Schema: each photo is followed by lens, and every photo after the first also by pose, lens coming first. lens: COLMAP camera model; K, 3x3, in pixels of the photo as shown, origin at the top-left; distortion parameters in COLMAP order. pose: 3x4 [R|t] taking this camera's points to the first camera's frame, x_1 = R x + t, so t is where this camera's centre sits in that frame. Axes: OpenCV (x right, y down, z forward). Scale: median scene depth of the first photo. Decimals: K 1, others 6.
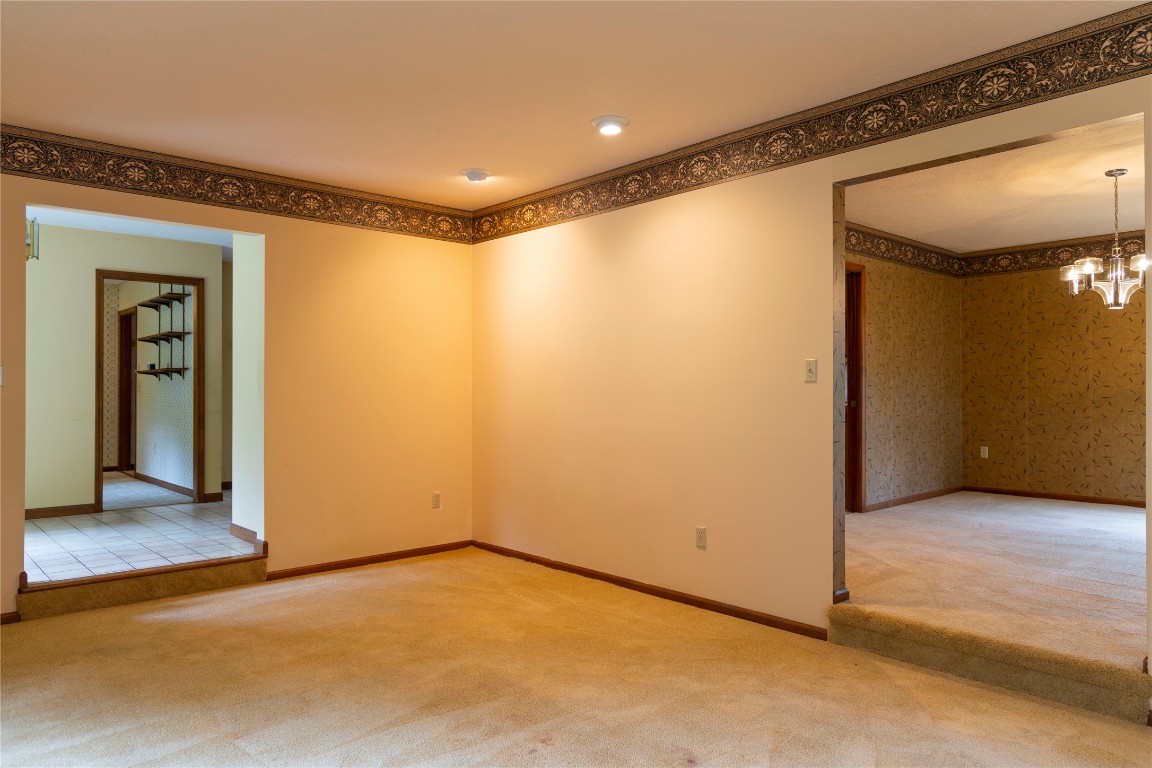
lens RADIAL K [[770.9, 0, 582.9], [0, 770.9, 381.6], [0, 0, 1]] dist [0.004463, 0.001248]
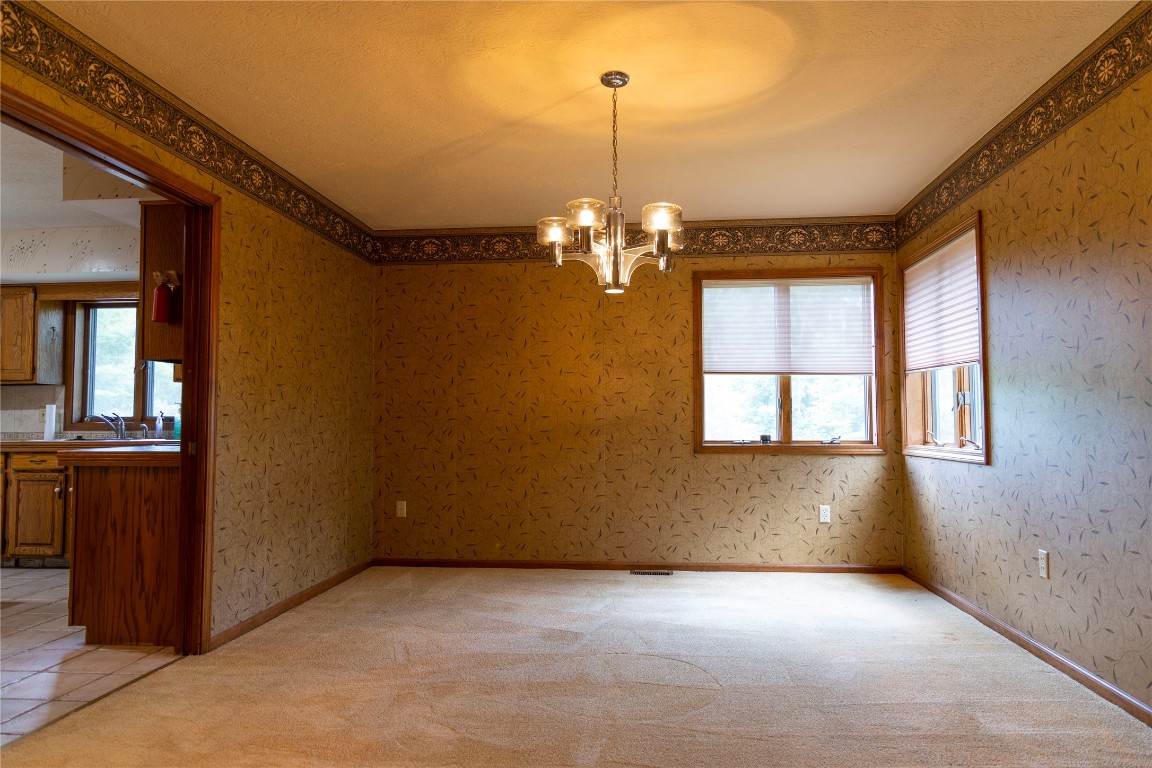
lens RADIAL K [[770.9, 0, 582.5], [0, 770.9, 381.2], [0, 0, 1]] dist [0.004463, 0.001248]
pose [[0.740900, 0.032942, 0.670807, 0.175882], [-0.005138, 0.999045, -0.043386, 0.003568], [-0.671595, 0.028698, 0.740362, 0.387294]]
